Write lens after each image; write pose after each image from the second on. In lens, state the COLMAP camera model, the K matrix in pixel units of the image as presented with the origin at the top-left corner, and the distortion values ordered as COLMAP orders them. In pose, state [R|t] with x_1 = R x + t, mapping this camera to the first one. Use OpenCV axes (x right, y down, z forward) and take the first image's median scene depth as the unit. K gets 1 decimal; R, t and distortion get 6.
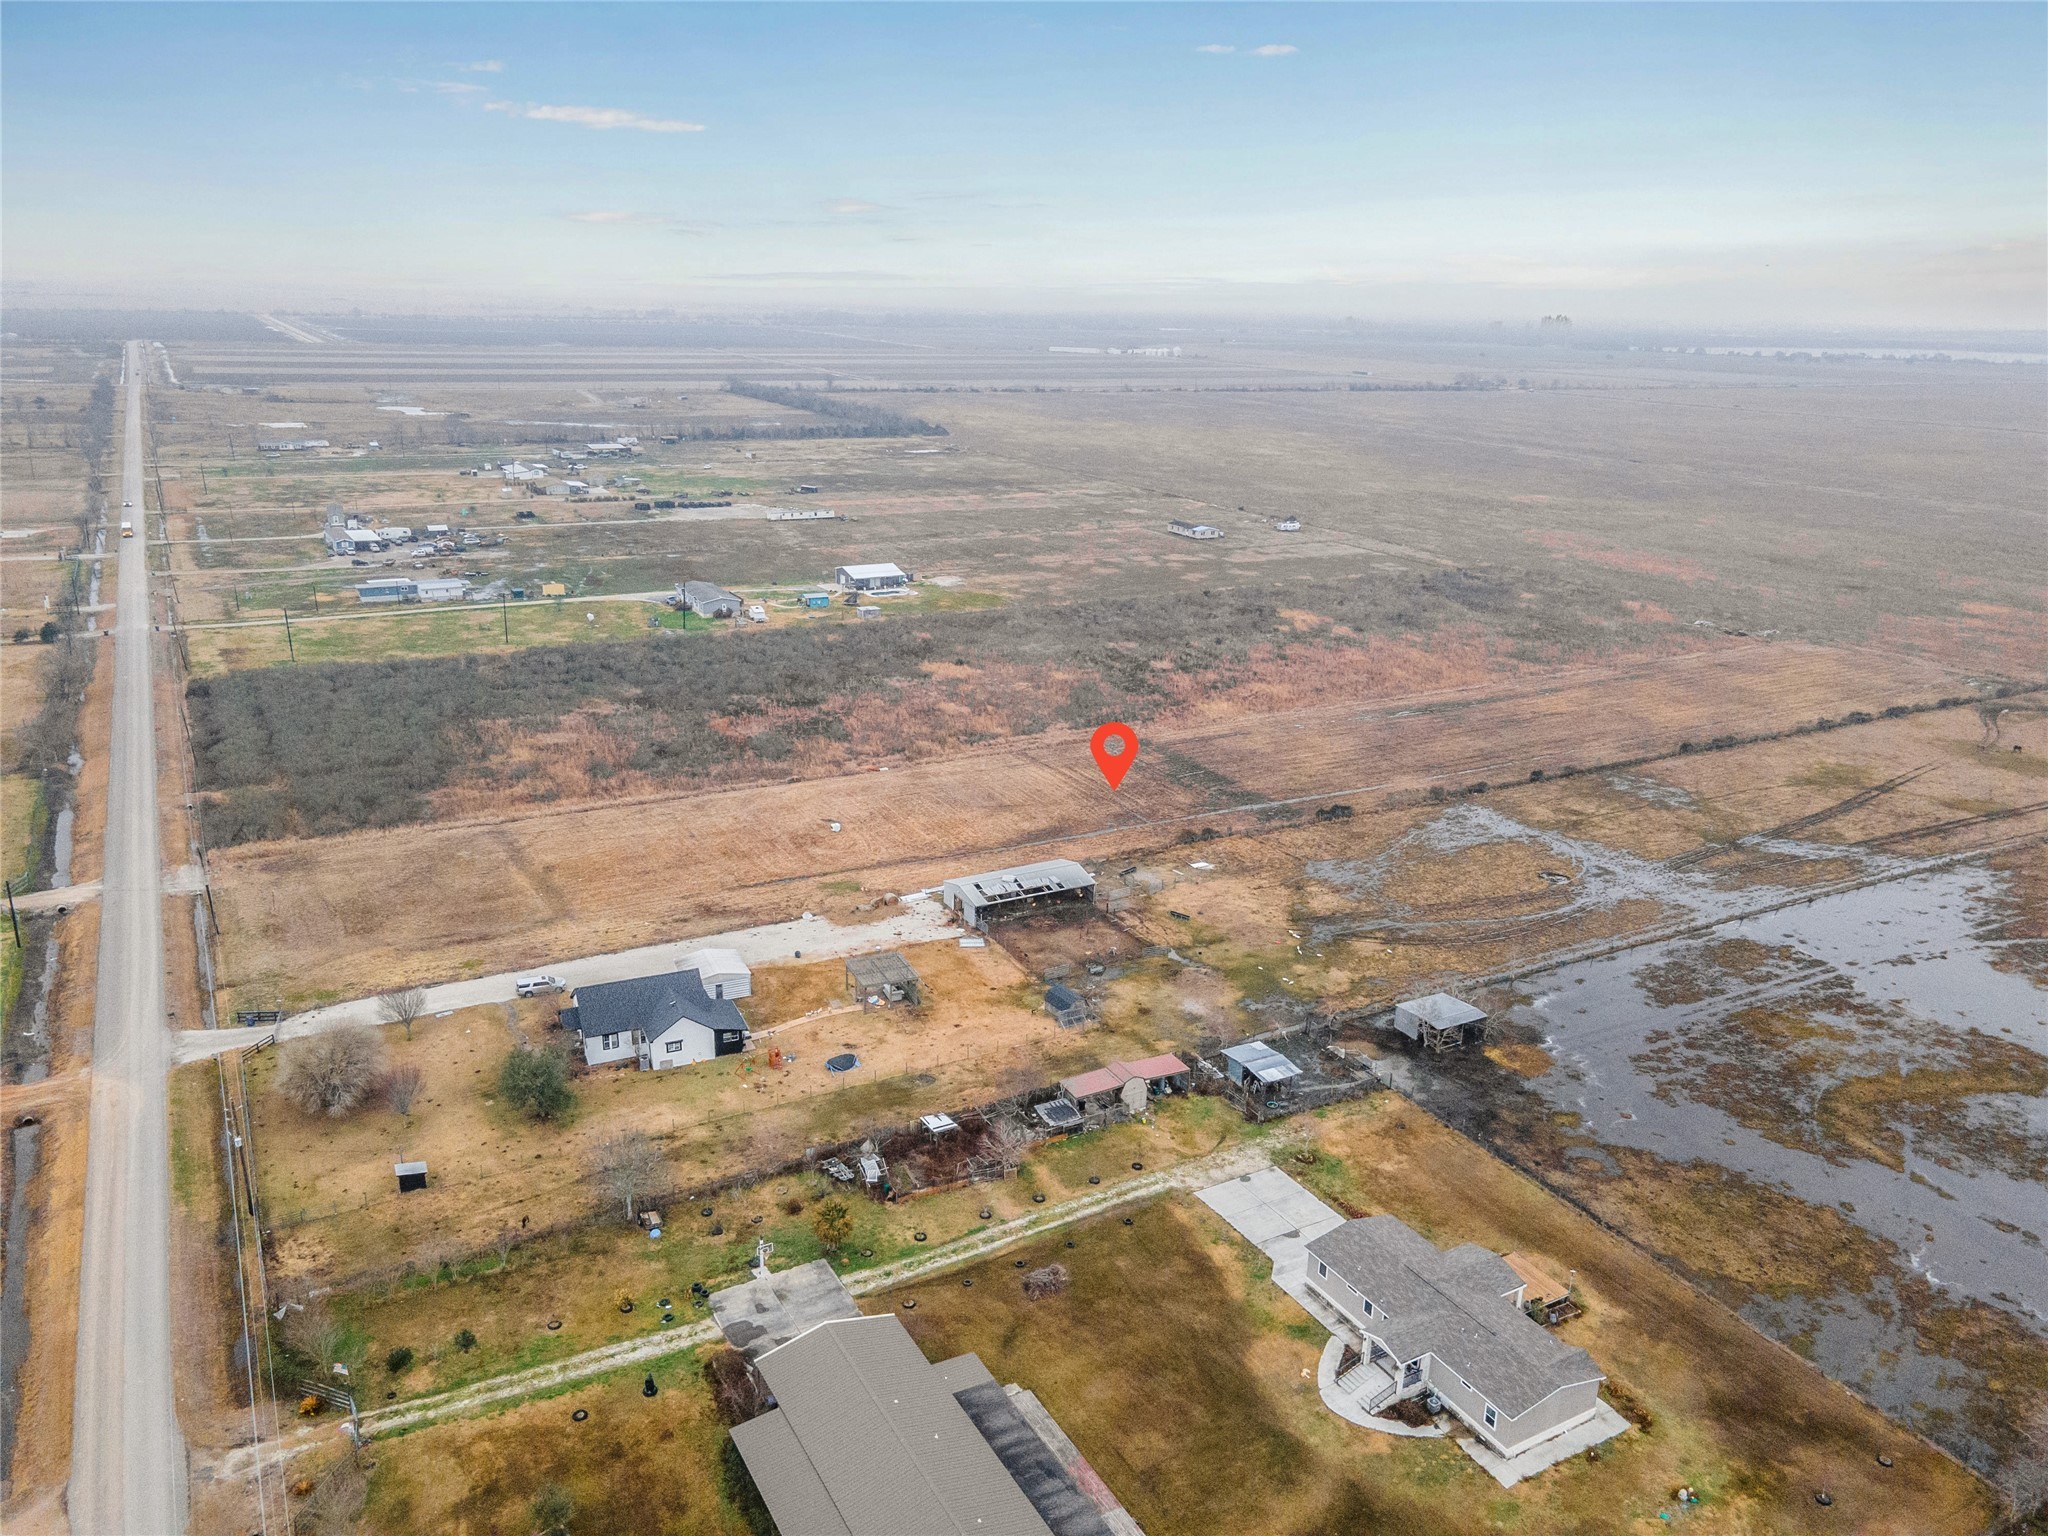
lens RADIAL K [[1503.1, 0, 1032.3], [0, 1503.1, 760.3], [0, 0, 1]] dist [0.014599, 0.065559]
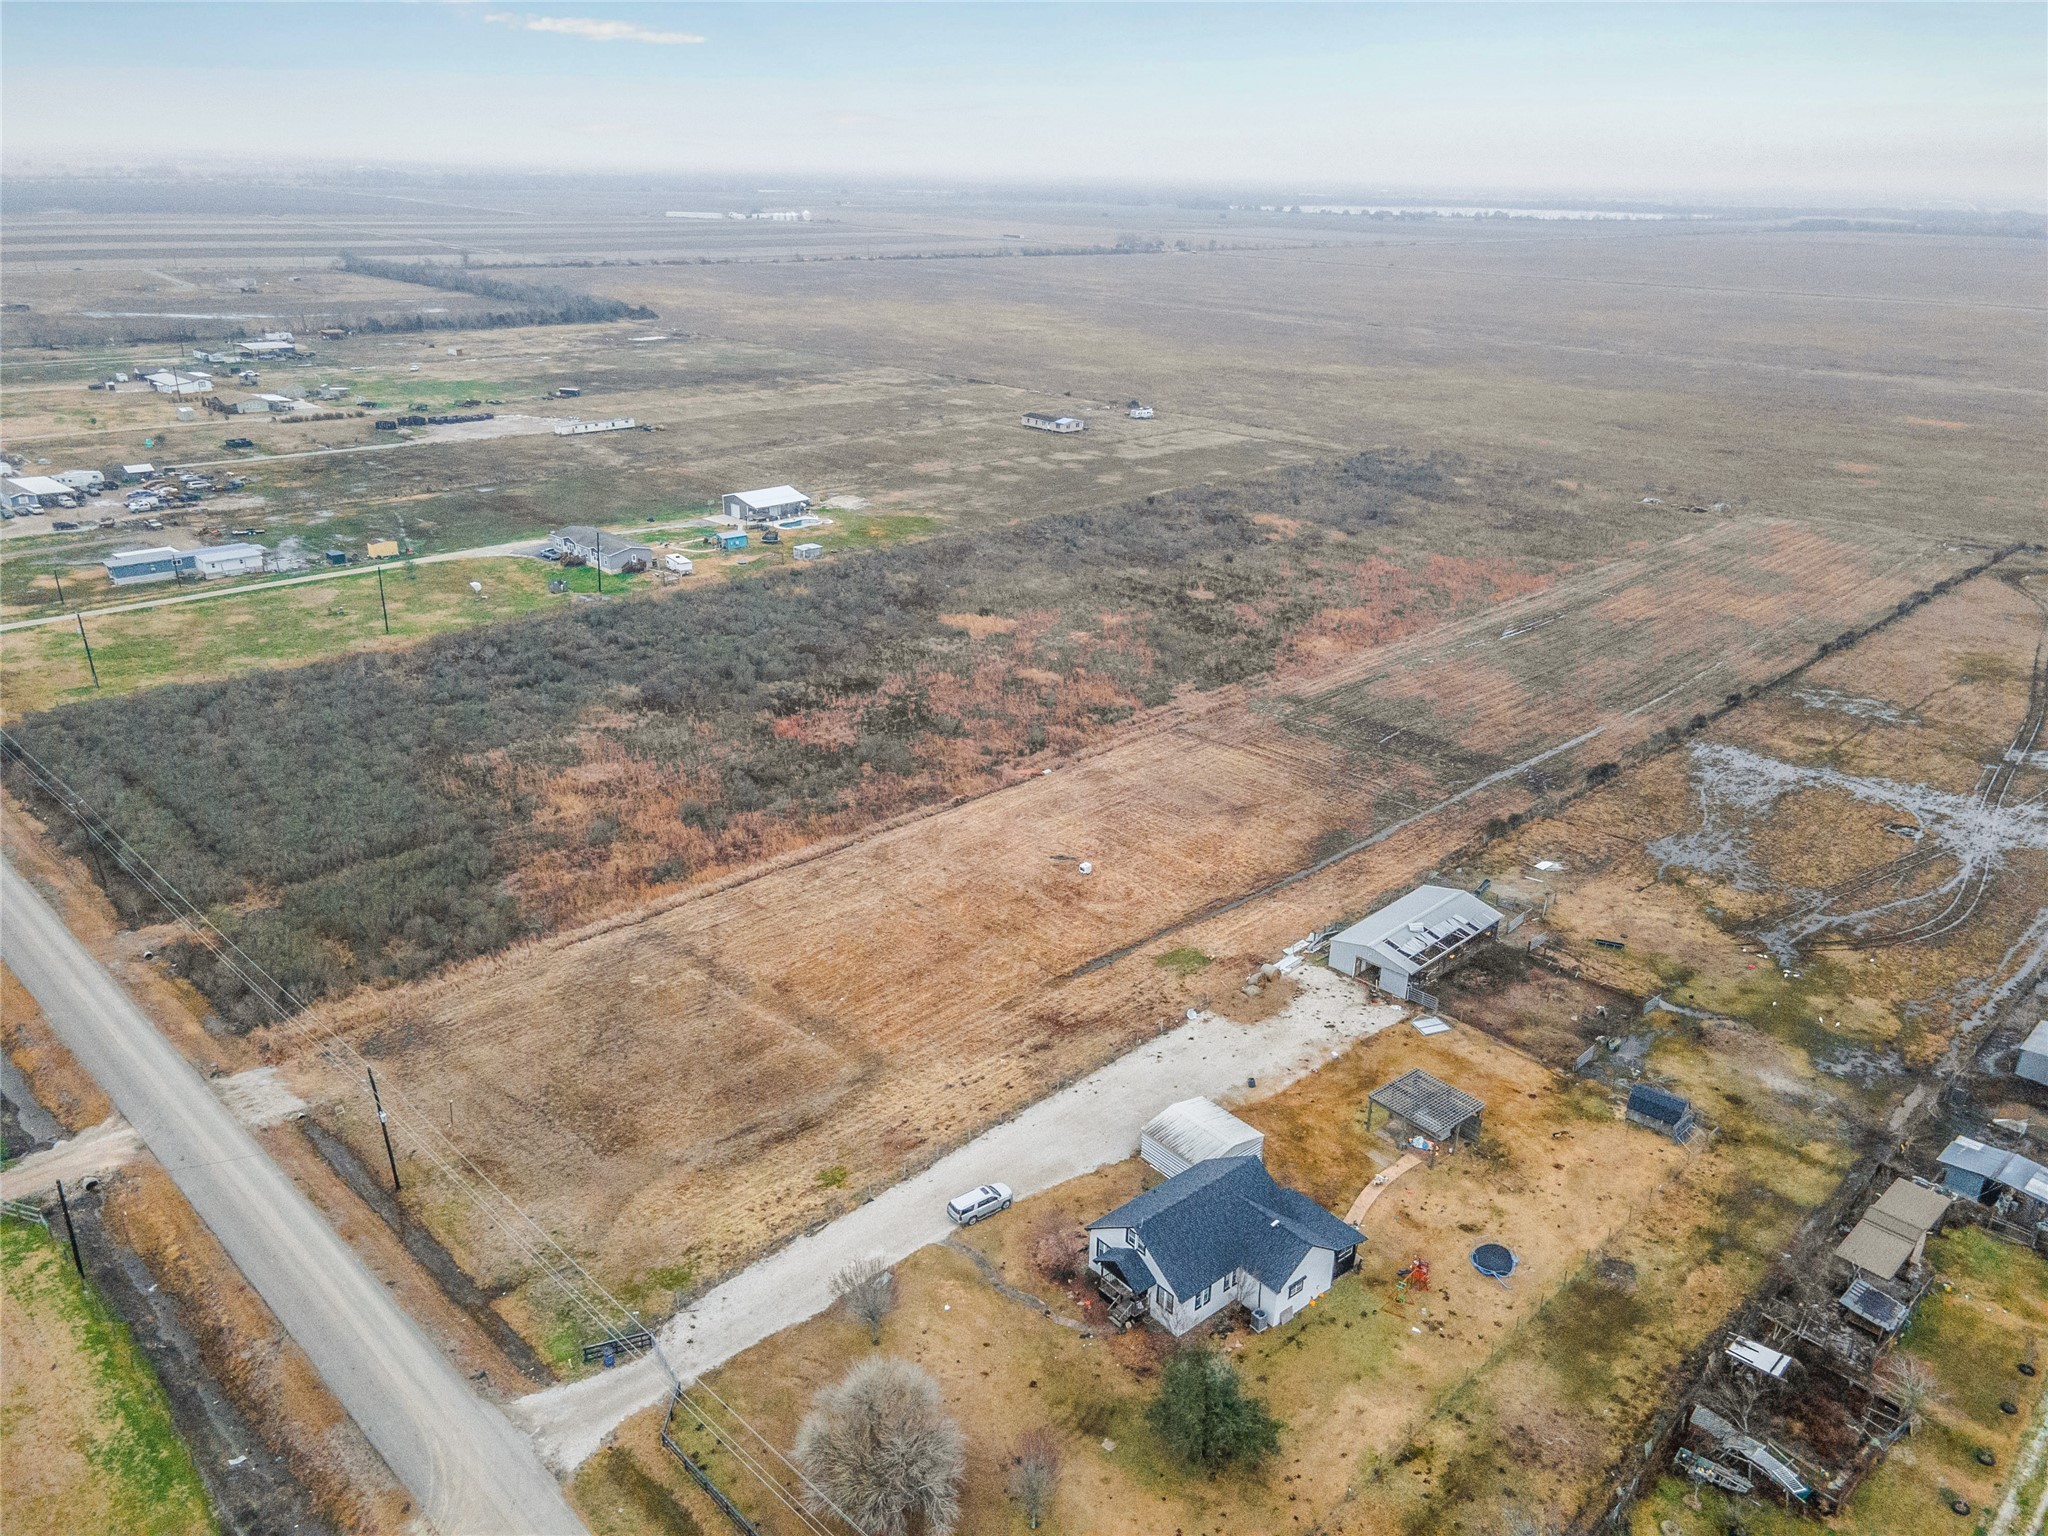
lens RADIAL K [[1503.1, 0, 1032.3], [0, 1503.1, 760.3], [0, 0, 1]] dist [0.014599, 0.065559]
pose [[0.962051, -0.106060, 0.251416, -0.313058], [0.084841, 0.991968, 0.093813, -0.077249], [-0.259347, -0.068923, 0.963322, 0.240590]]
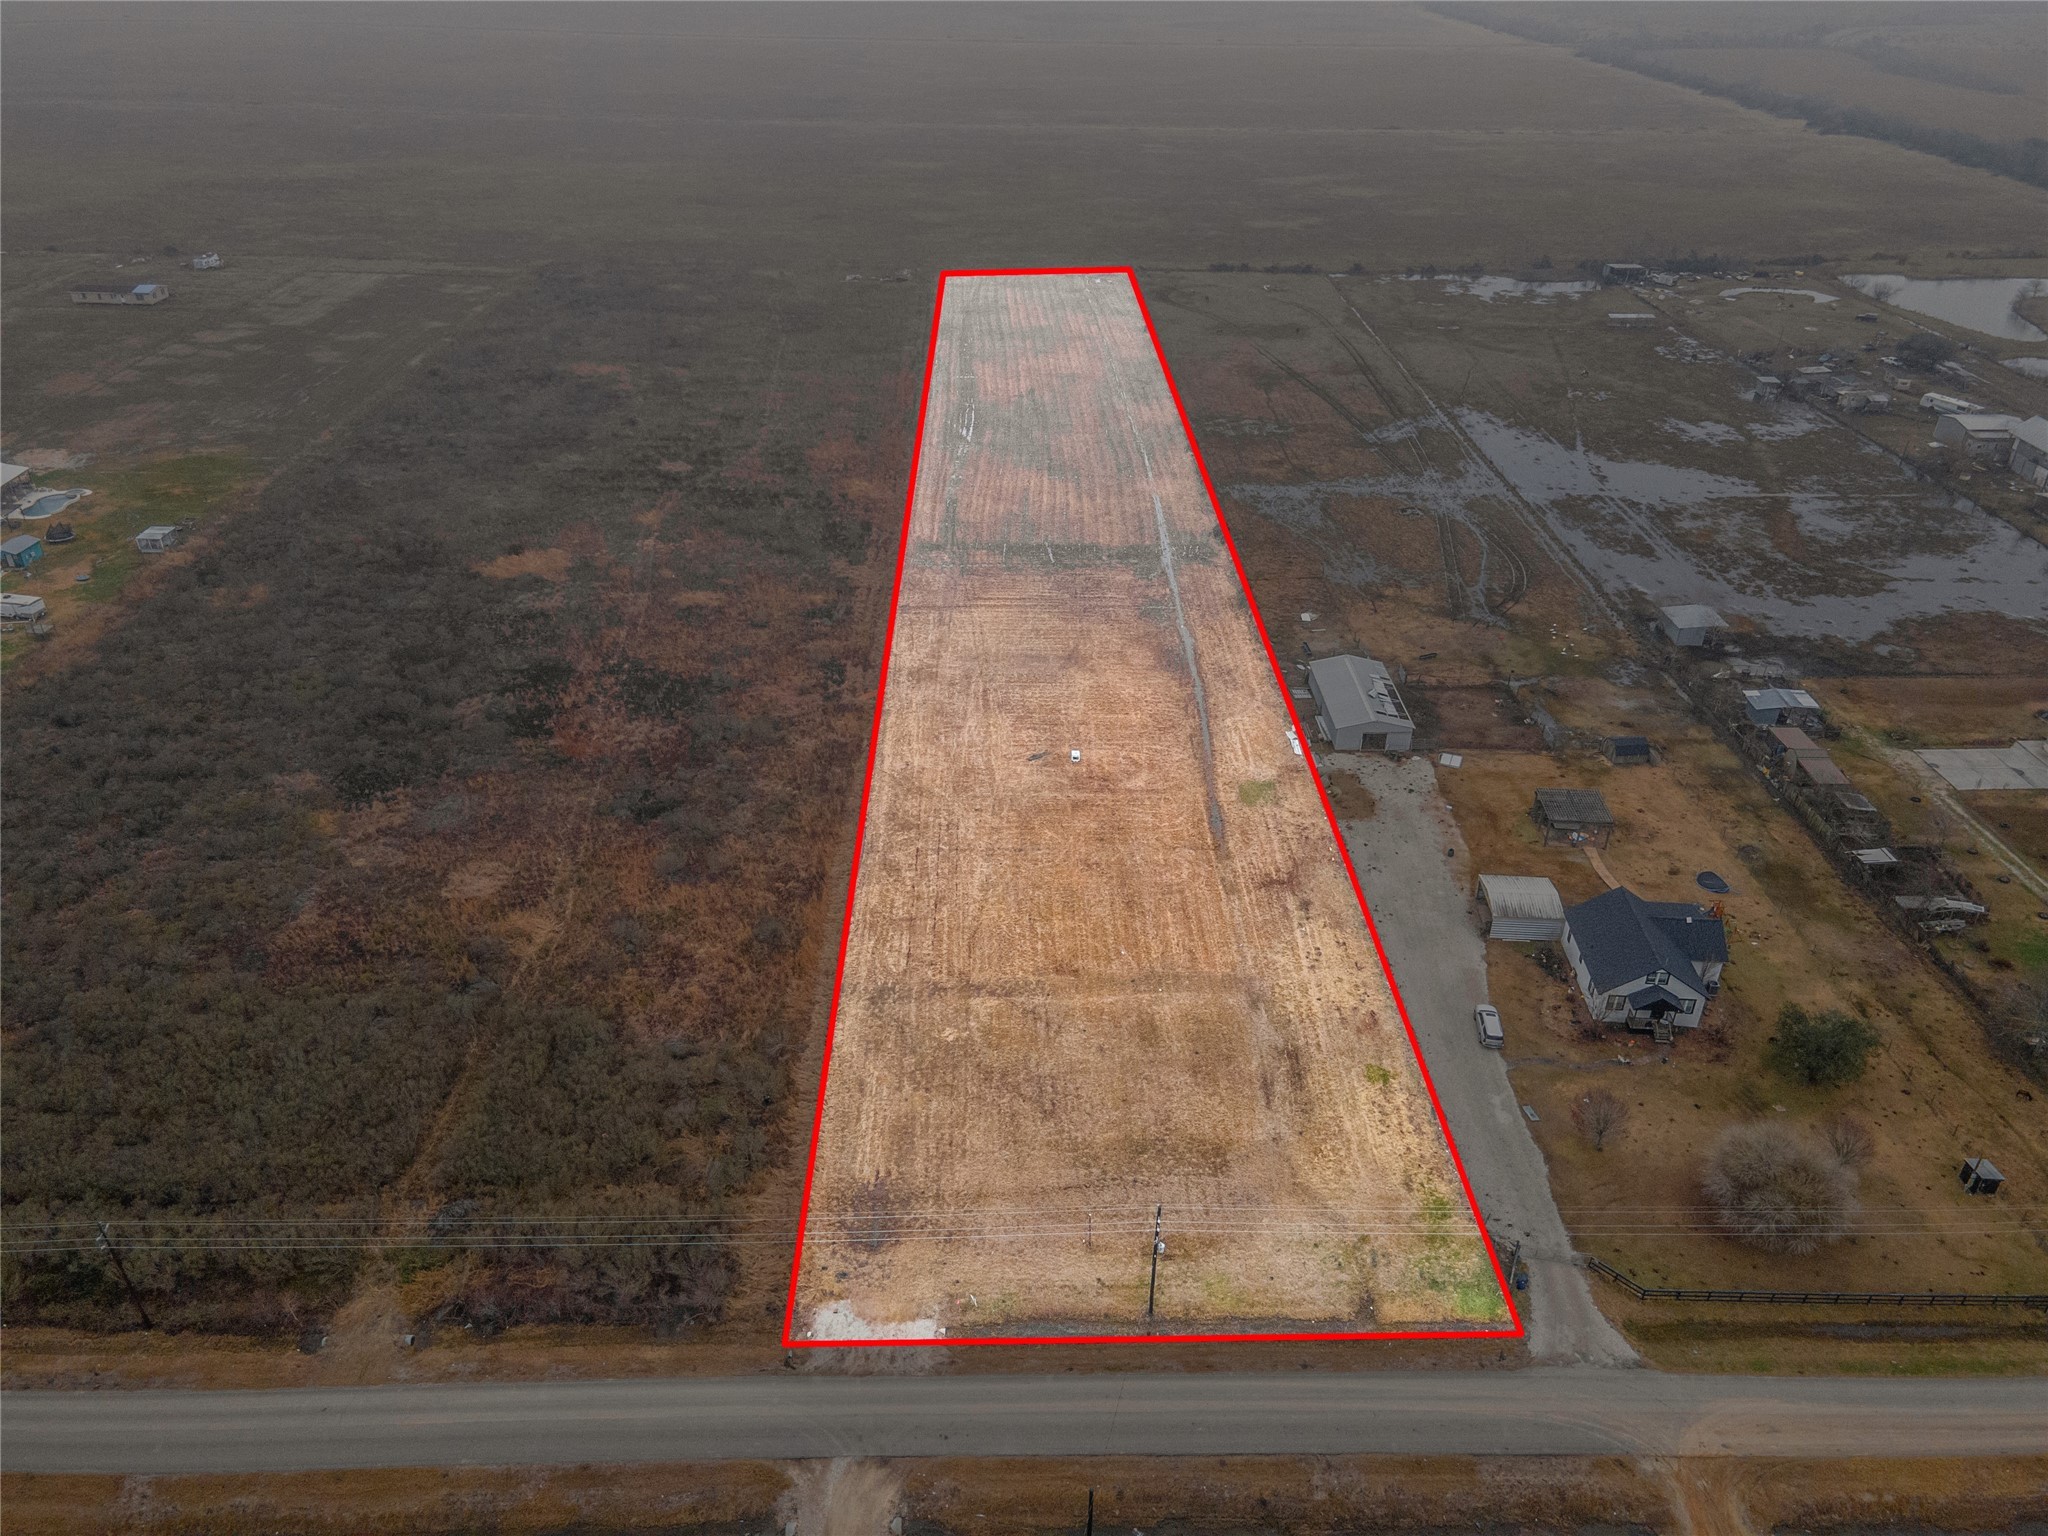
lens RADIAL K [[1503.1, 0, 1032.3], [0, 1503.1, 760.3], [0, 0, 1]] dist [0.014599, 0.065559]
pose [[0.469783, -0.457170, 0.755182, -0.678488], [0.261551, 0.889129, 0.375554, -0.236276], [-0.843146, 0.021090, 0.537271, 0.531170]]
